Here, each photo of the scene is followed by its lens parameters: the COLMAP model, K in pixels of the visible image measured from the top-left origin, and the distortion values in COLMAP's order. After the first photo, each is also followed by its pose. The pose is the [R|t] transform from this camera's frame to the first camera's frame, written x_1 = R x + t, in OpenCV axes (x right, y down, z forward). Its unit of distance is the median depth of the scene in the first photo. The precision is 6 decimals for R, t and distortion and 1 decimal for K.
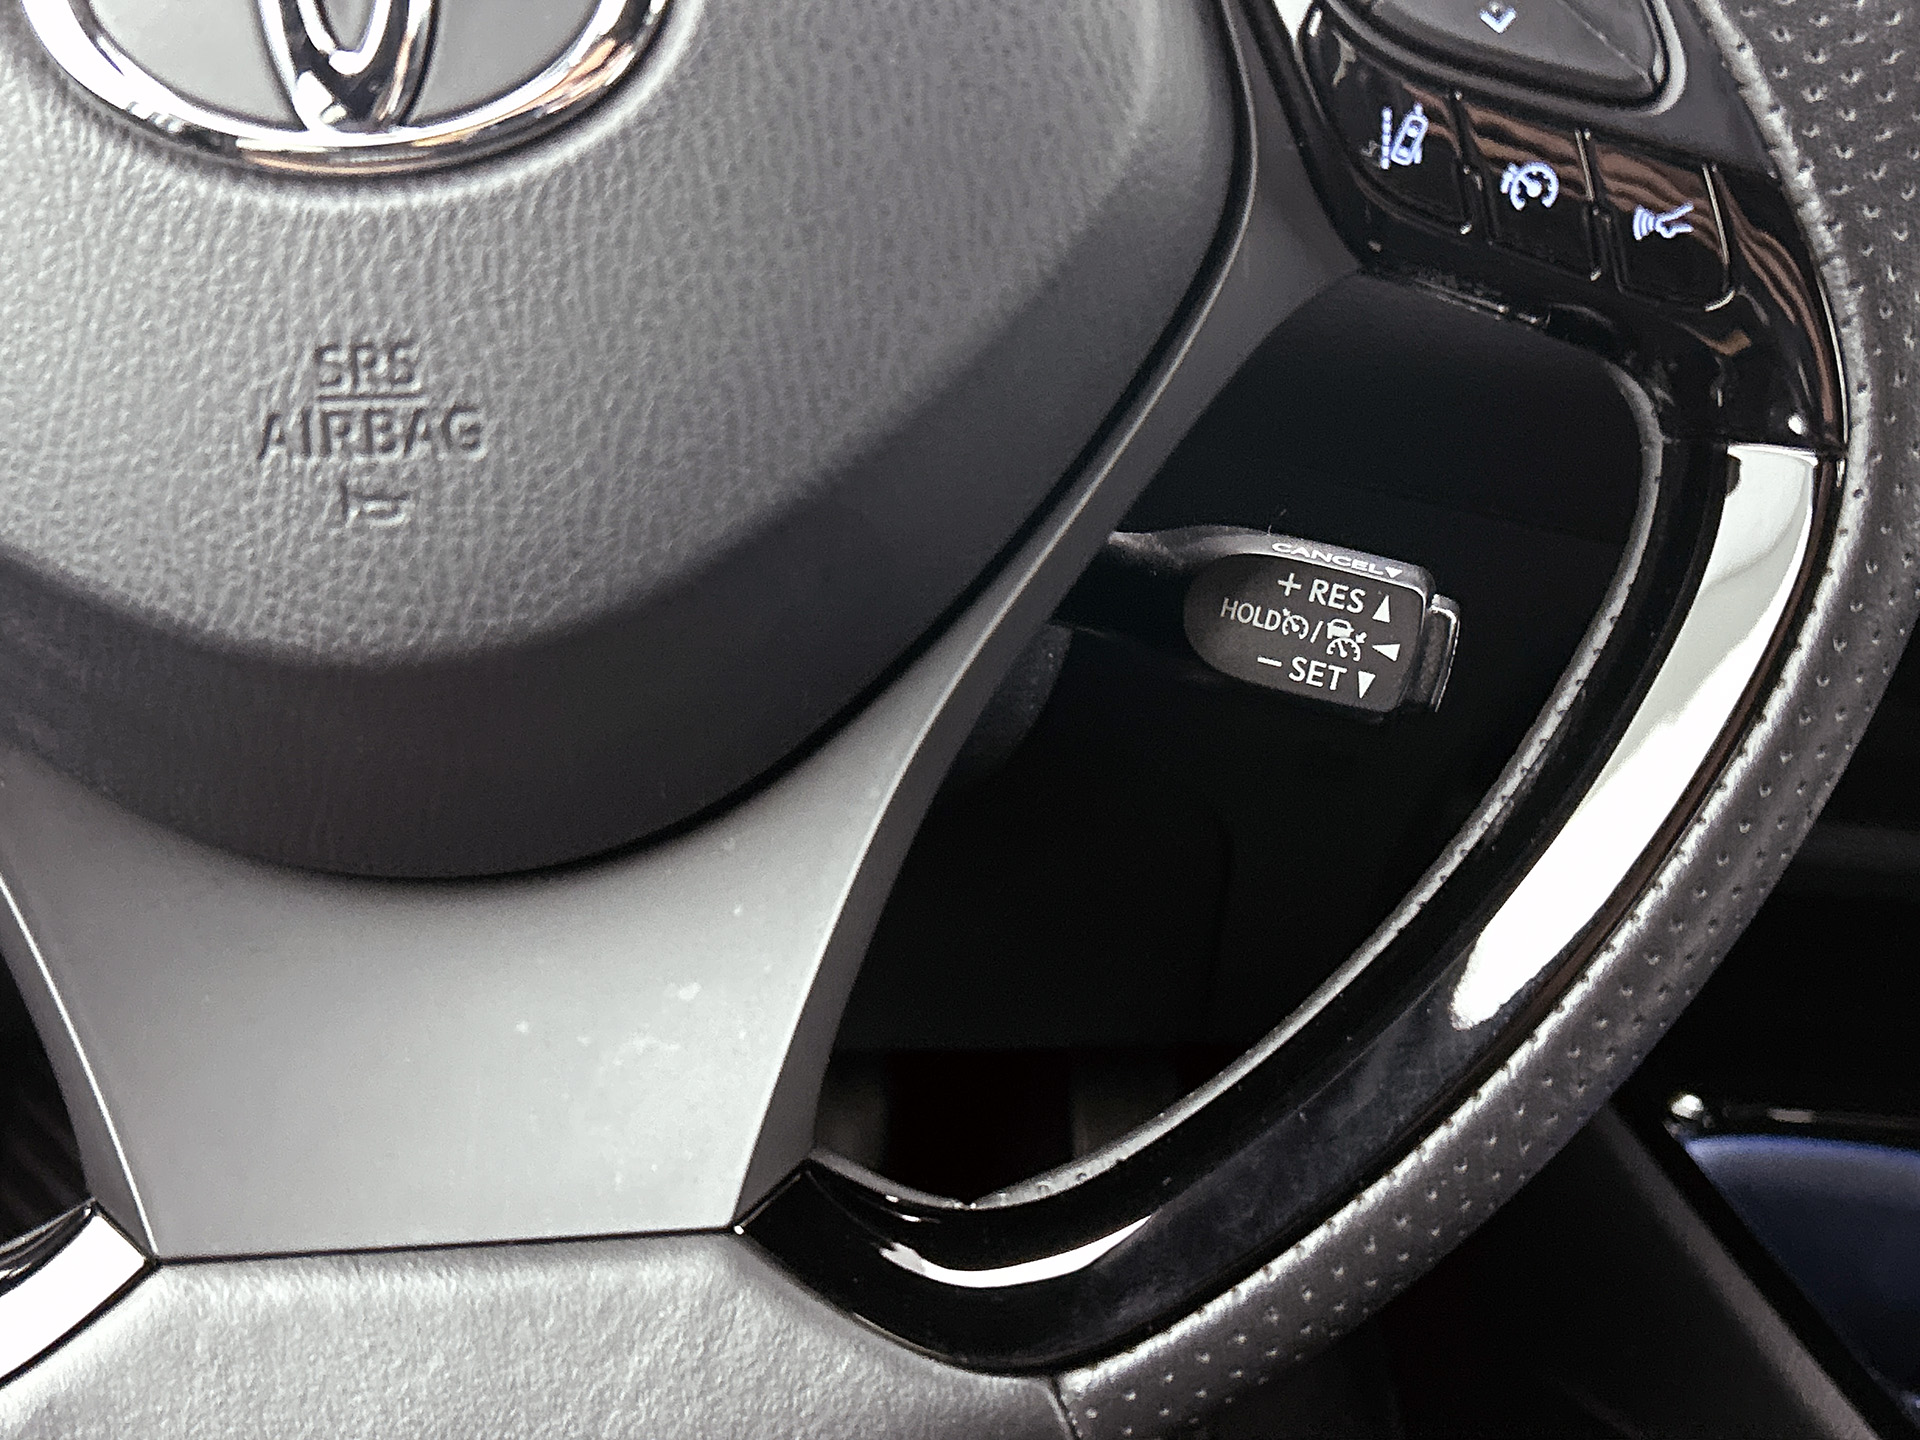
lens RADIAL K [[2462.3, 0, 936.9], [0, 2462.3, 671.7], [0, 0, 1]] dist [0.070310, 0.000000]
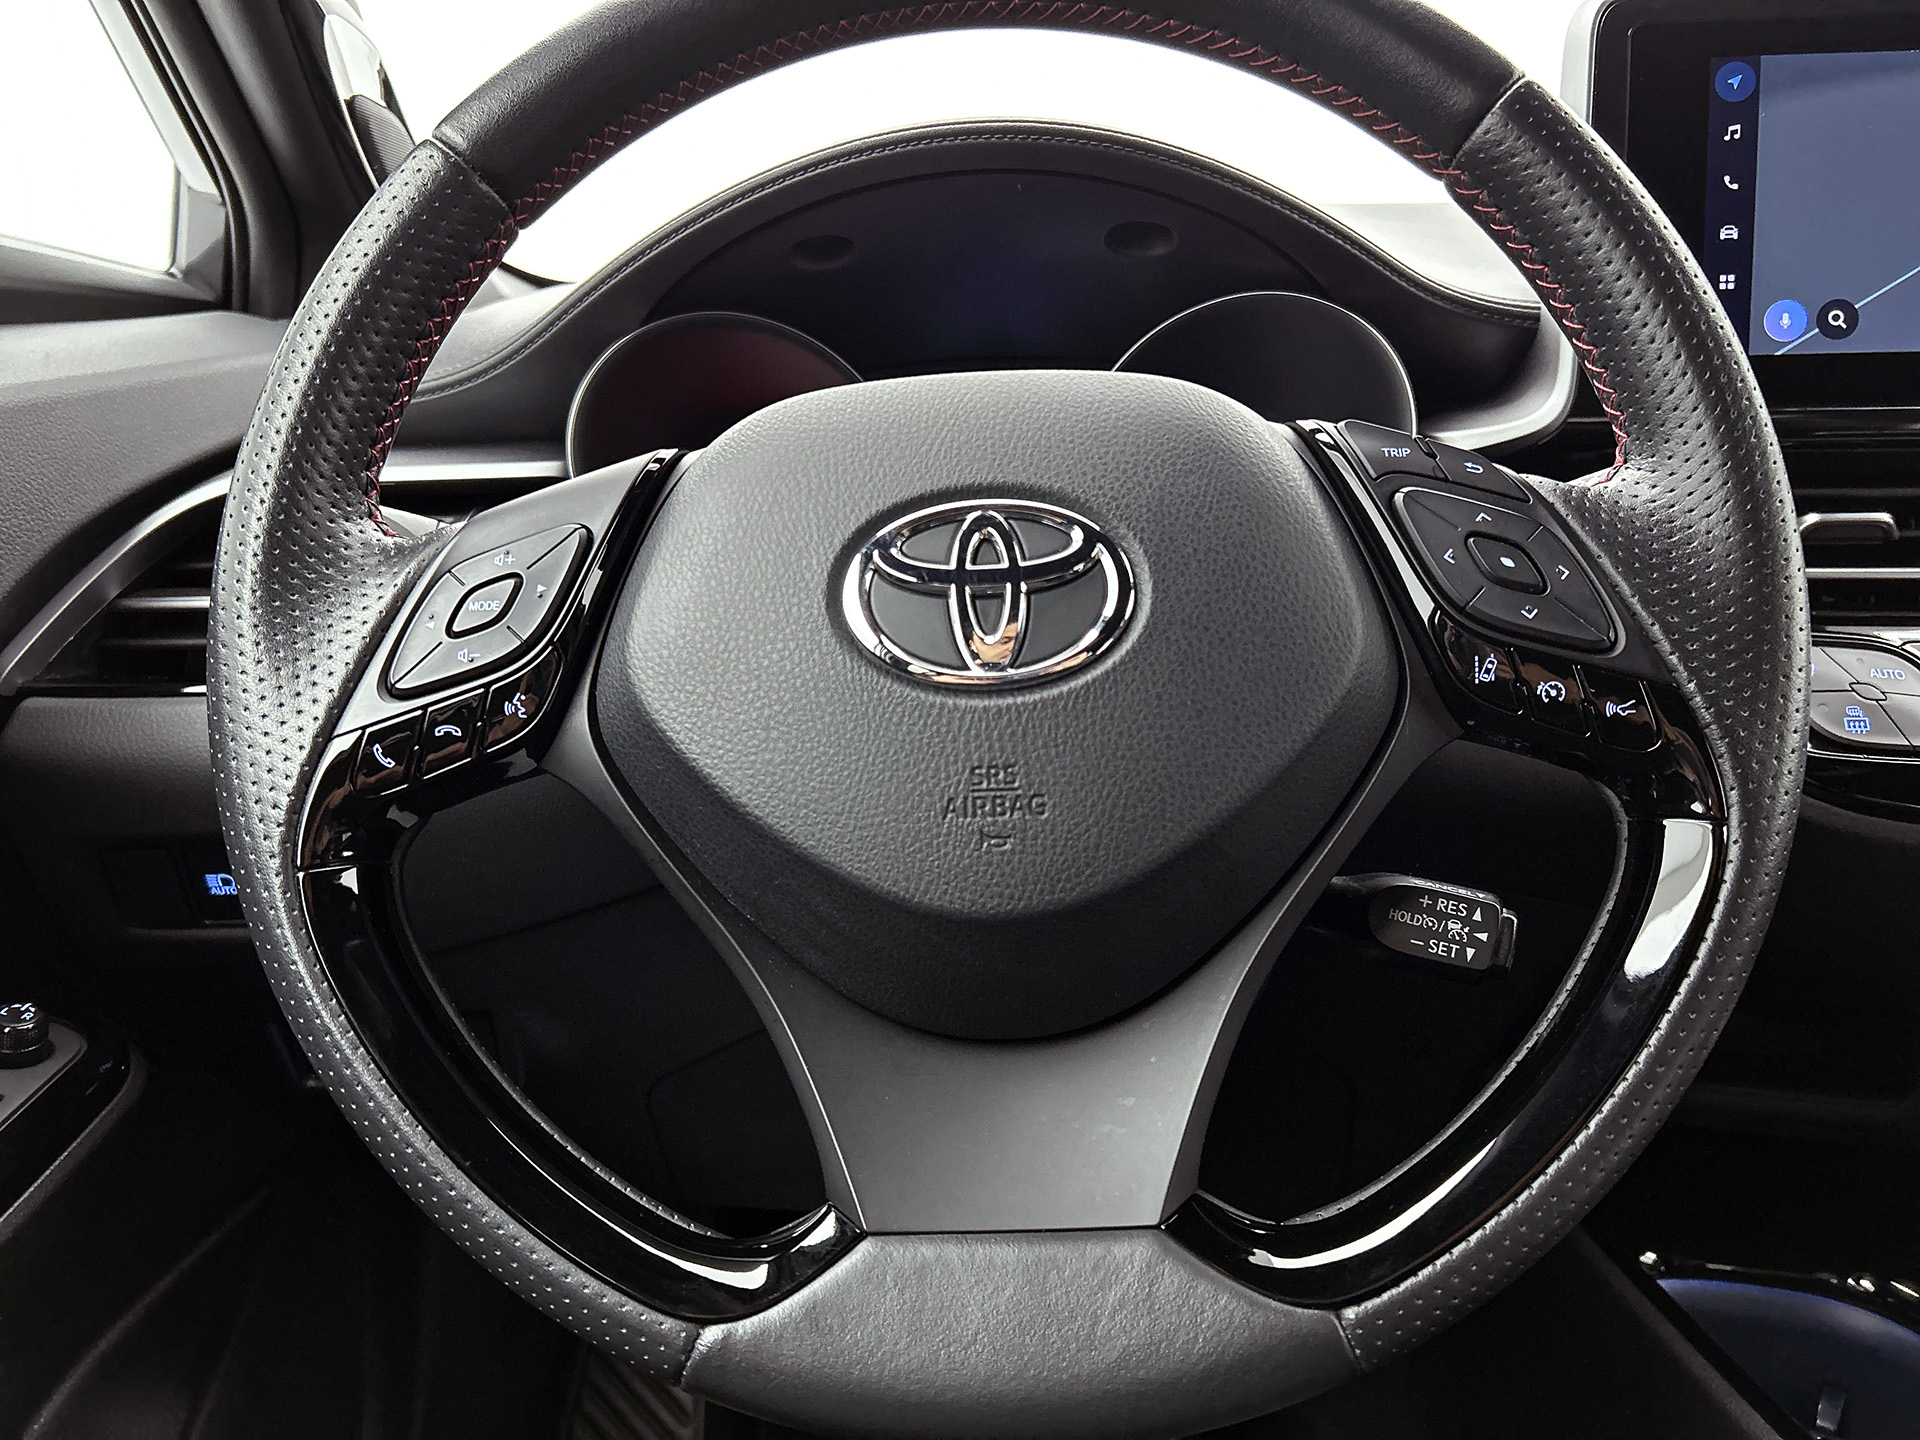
lens RADIAL K [[1445.8, 0, 973.7], [0, 1445.8, 699.4], [0, 0, 1]] dist [0.067268, -0.076053]
pose [[0.994819, -0.009727, -0.101191, -0.114916], [-0.013373, 0.974241, -0.225111, 0.089574], [0.100774, 0.225298, 0.969064, -0.217394]]
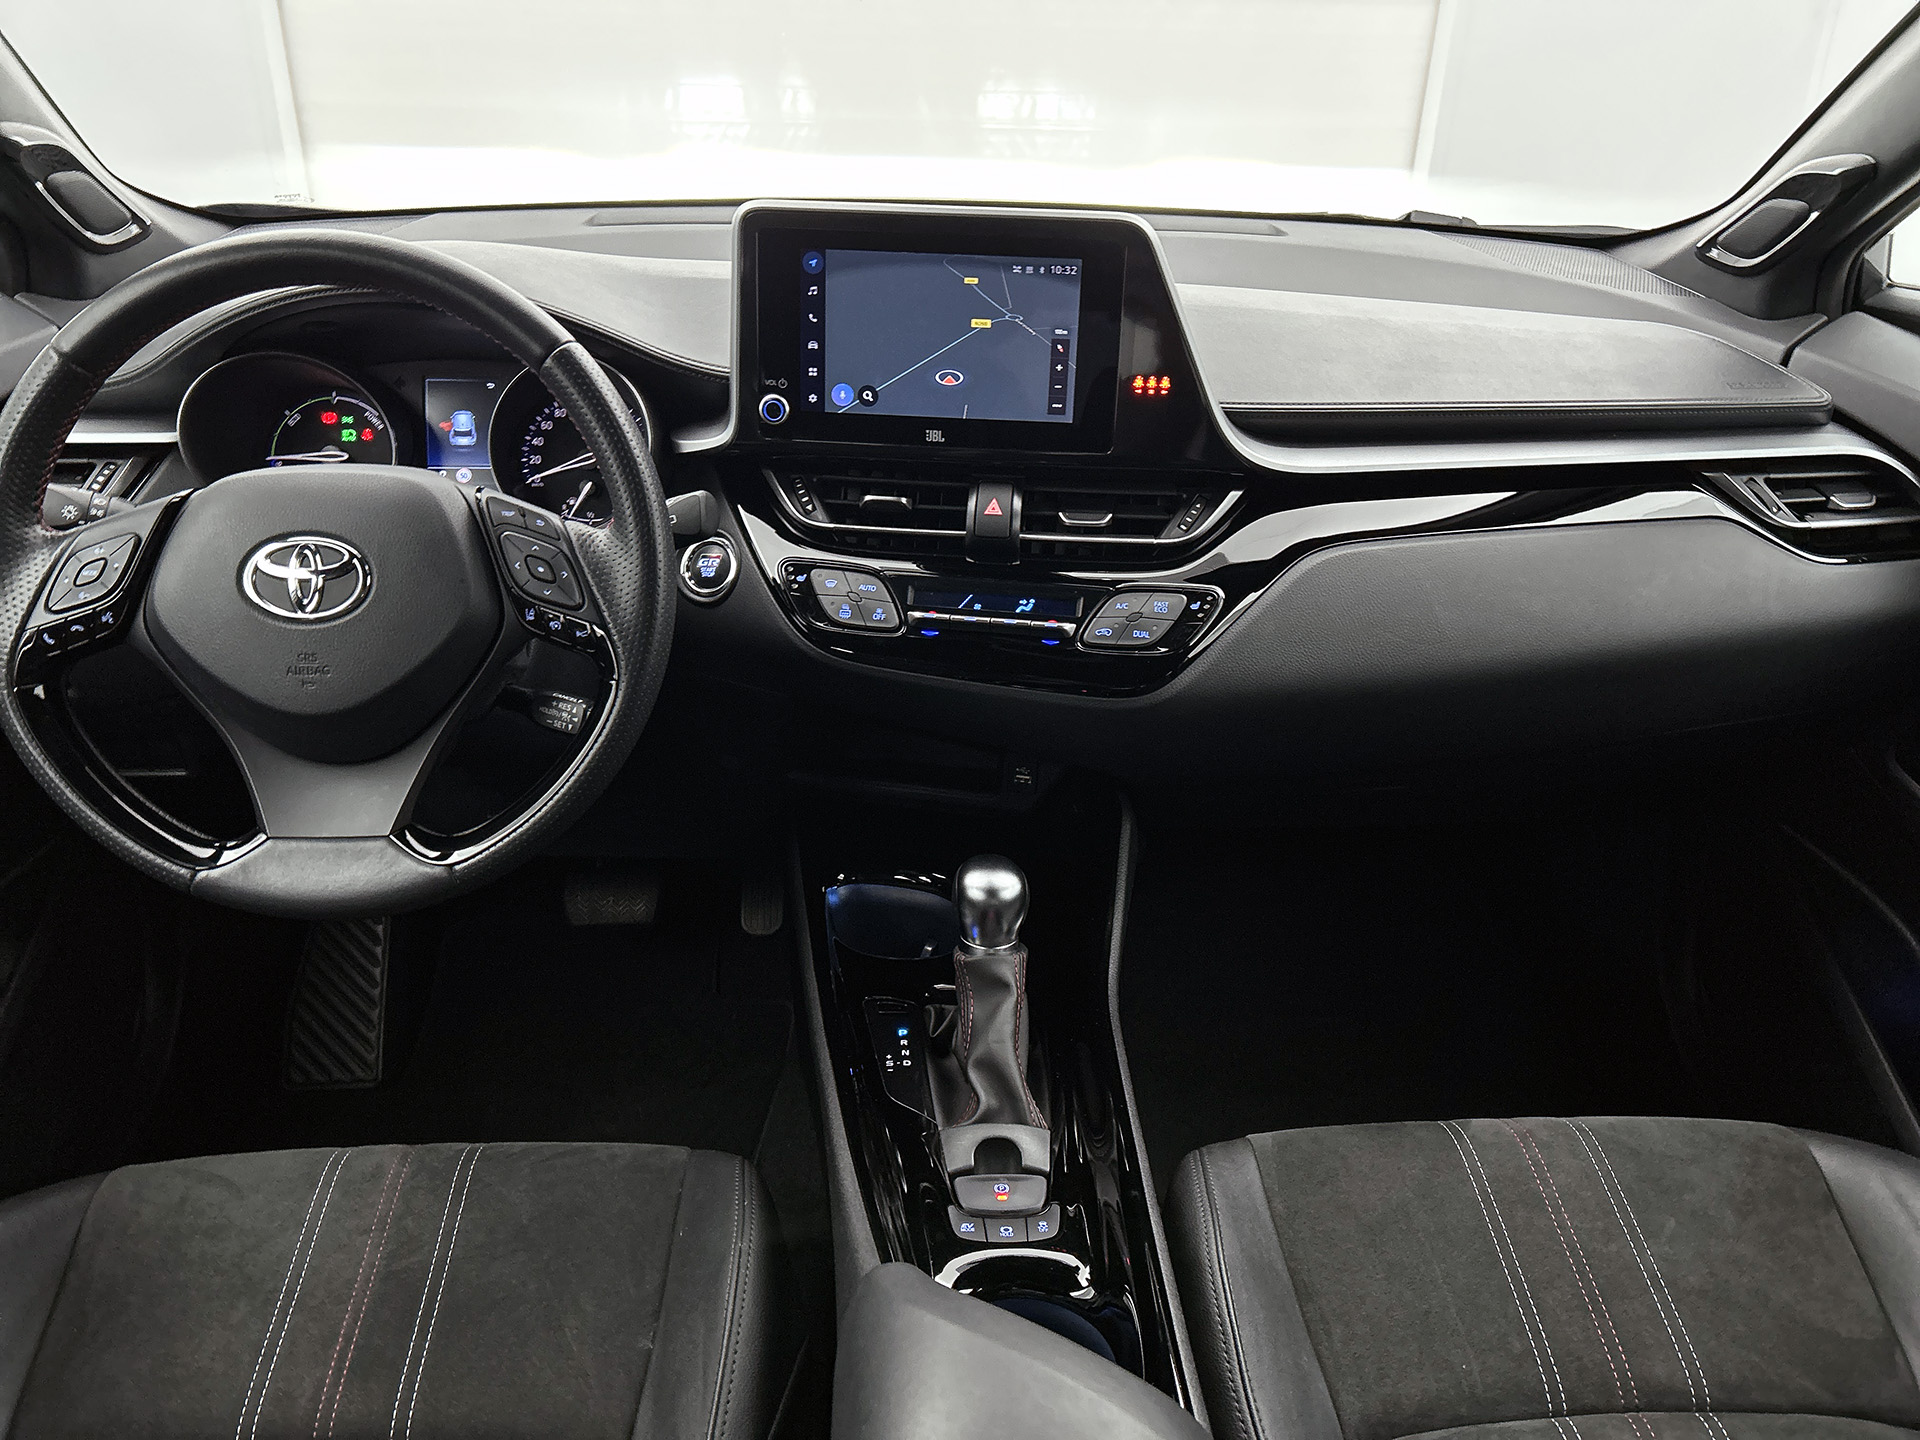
lens RADIAL K [[1445.8, 0, 975.4], [0, 1445.8, 693.0], [0, 0, 1]] dist [0.067268, -0.076053]
pose [[0.998919, 0.029797, -0.035666, 1.214307], [-0.030774, 0.999158, -0.027144, -0.009463], [0.034827, 0.028213, 0.998995, -1.906520]]
